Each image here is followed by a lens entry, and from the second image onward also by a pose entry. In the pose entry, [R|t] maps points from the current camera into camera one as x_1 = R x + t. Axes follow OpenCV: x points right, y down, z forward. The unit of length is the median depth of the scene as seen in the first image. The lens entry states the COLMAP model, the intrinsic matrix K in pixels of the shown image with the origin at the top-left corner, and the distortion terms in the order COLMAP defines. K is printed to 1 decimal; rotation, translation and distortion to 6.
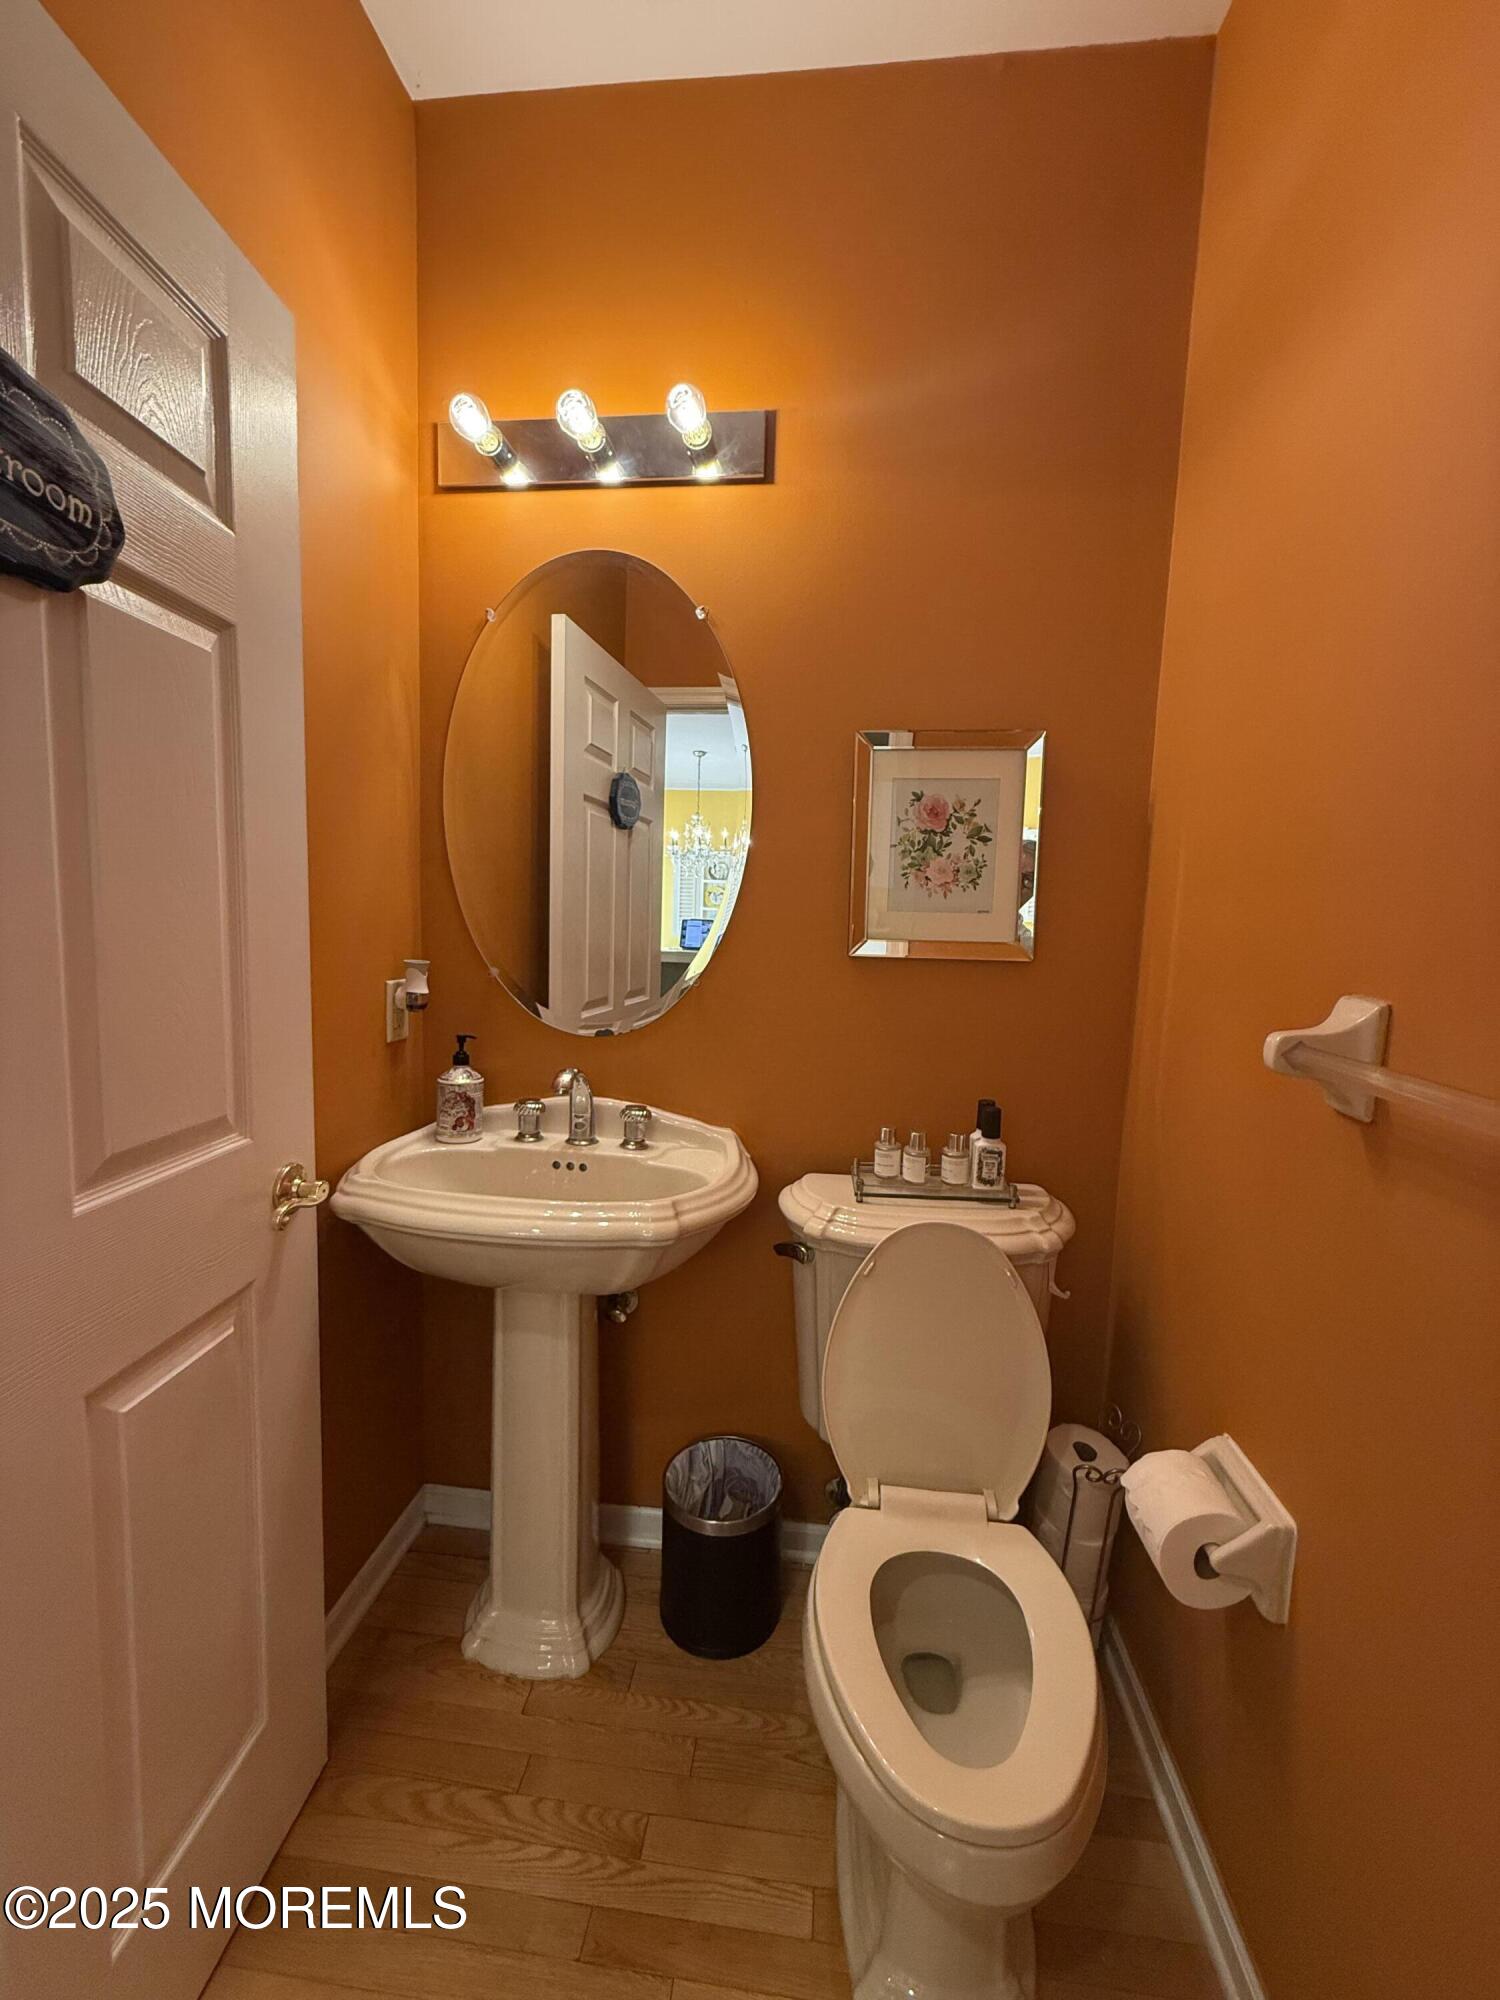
lens RADIAL K [[799.3, 0, 752.9], [0, 799.3, 992.4], [0, 0, 1]] dist [0.002558, -0.000926]
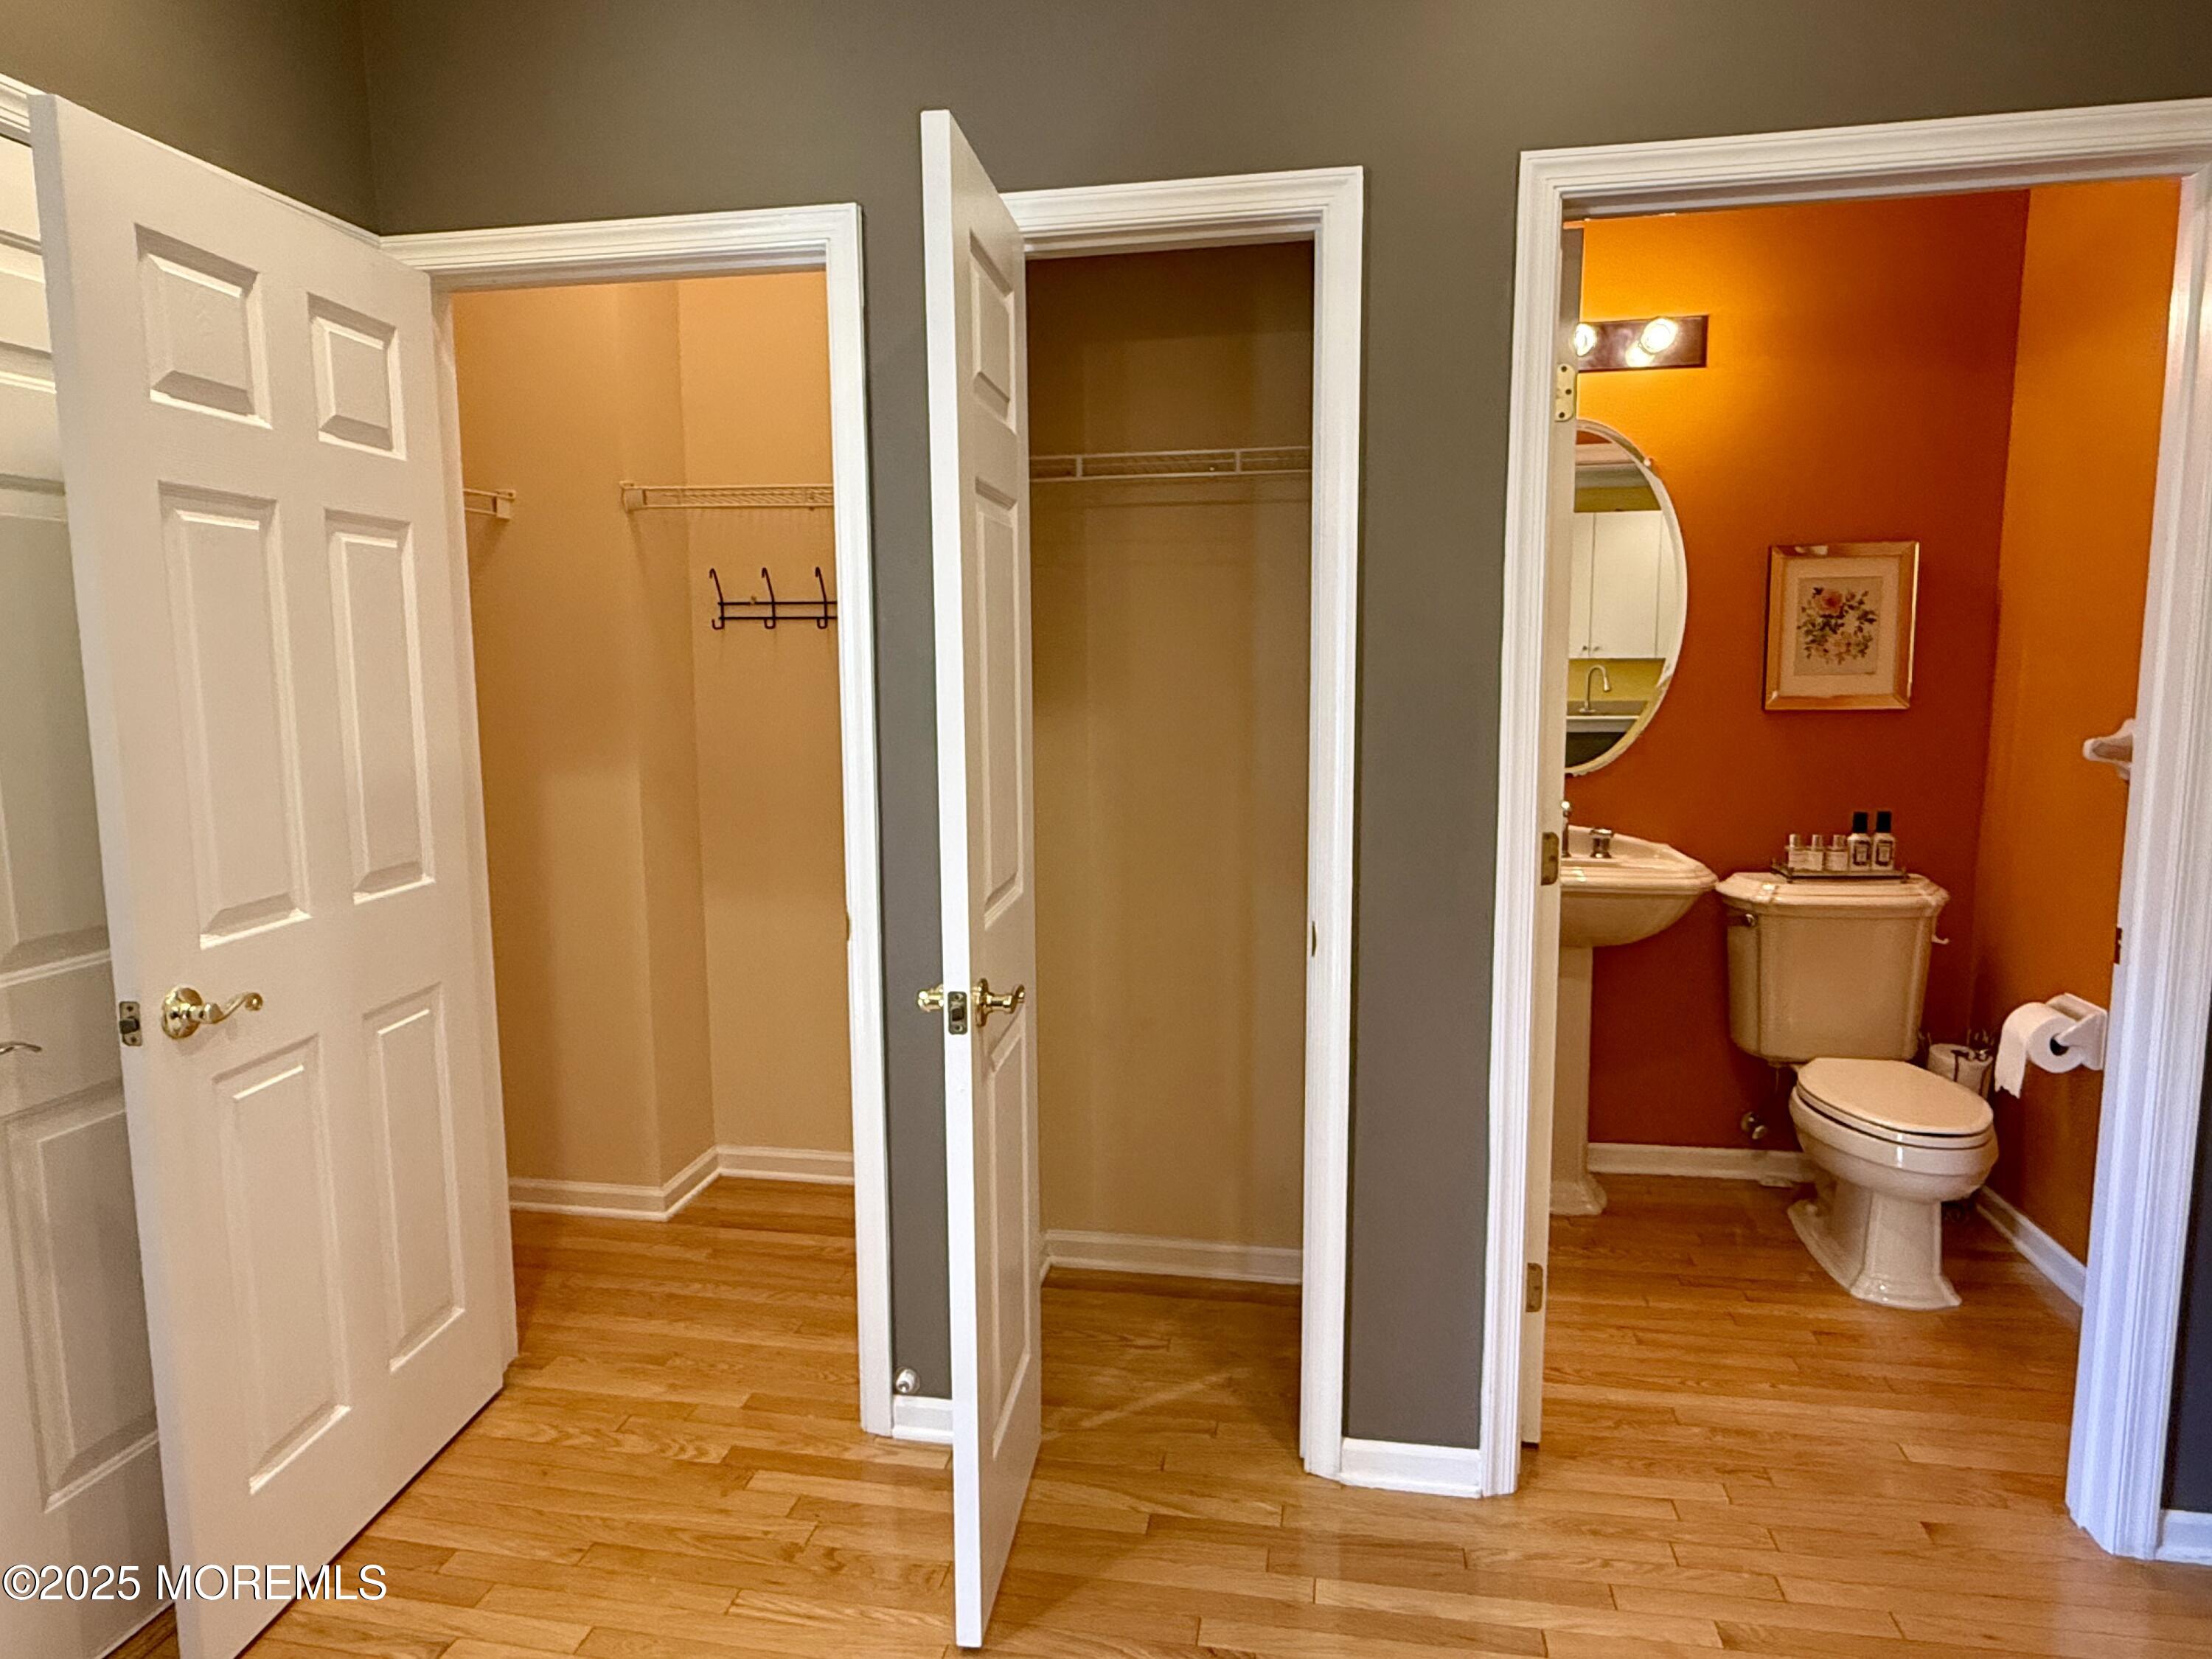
lens RADIAL K [[1354.9, 0, 1106.6], [0, 1354.9, 823.7], [0, 0, 1]] dist [0.003969, 0.001385]
pose [[0.996844, -0.029009, -0.073899, -0.848499], [0.030184, 0.999434, 0.014829, 0.081255], [0.073427, -0.017012, 0.997155, -1.409286]]
